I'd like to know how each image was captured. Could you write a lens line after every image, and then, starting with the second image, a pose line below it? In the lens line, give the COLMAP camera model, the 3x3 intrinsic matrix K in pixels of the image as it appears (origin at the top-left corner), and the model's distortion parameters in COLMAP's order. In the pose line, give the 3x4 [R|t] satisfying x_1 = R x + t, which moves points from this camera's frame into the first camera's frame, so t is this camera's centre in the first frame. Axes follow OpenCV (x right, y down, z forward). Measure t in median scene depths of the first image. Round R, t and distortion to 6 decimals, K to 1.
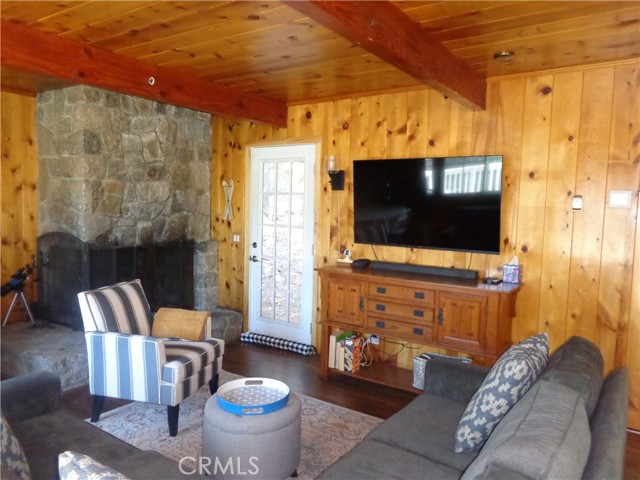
lens RADIAL K [[480.3, 0, 320.0], [0, 480.3, 240.0], [0, 0, 1]] dist [0.005690, -0.002278]
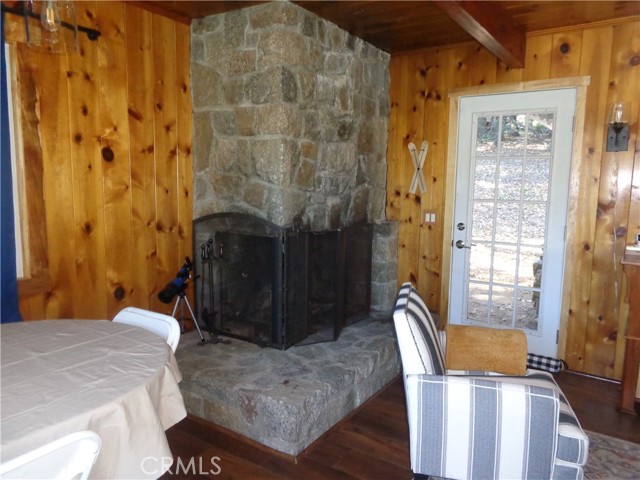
lens RADIAL K [[480.3, 0, 320.0], [0, 480.3, 240.0], [0, 0, 1]] dist [0.005690, -0.002278]
pose [[0.999896, -0.010802, 0.009558, -0.404212], [0.010273, 0.998500, 0.053782, -0.012522], [-0.010125, -0.053678, 0.998507, 0.261354]]
